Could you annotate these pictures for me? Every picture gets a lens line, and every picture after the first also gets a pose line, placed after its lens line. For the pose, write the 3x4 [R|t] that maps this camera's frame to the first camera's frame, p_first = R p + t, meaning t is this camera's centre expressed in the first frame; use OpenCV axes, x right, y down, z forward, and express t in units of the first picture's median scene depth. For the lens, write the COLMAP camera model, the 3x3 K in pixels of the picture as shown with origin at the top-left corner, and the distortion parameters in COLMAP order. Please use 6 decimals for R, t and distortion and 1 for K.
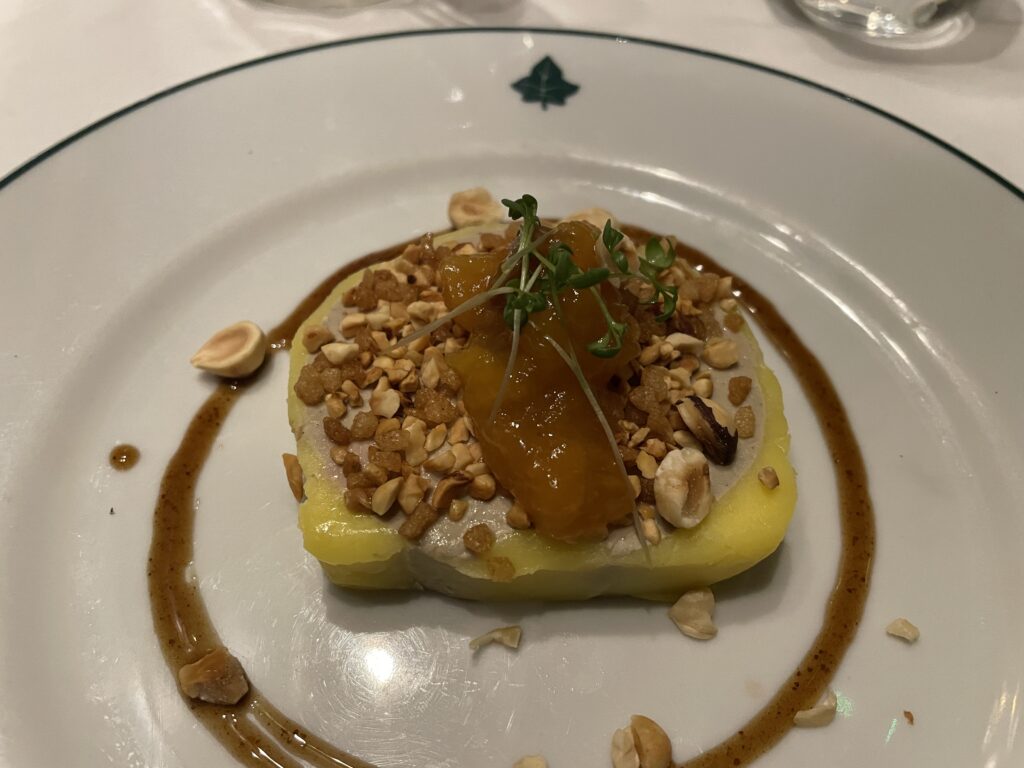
lens RADIAL K [[835.6, 0, 535.2], [0, 835.6, 383.8], [0, 0, 1]] dist [-0.000262, -0.004765]
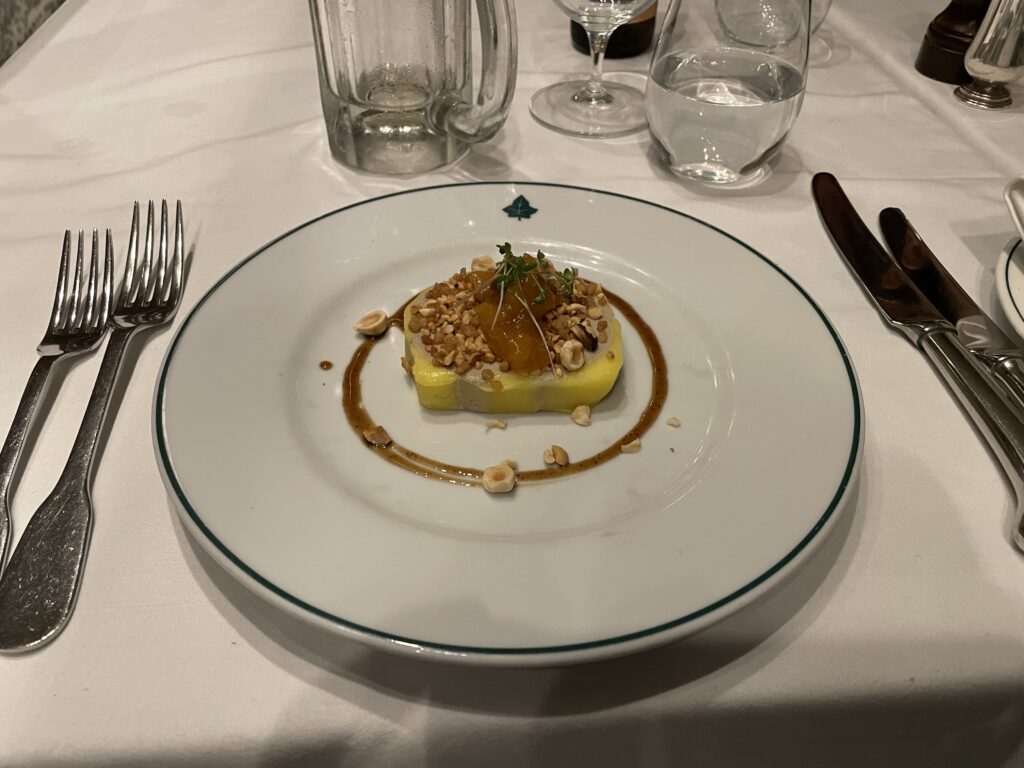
lens RADIAL K [[835.6, 0, 535.2], [0, 835.6, 383.8], [0, 0, 1]] dist [-0.000262, -0.004765]
pose [[0.999848, -0.017022, -0.003875, 0.073207], [0.016043, 0.983437, -0.180539, 0.599968], [0.006883, 0.180449, 0.983560, -1.275184]]
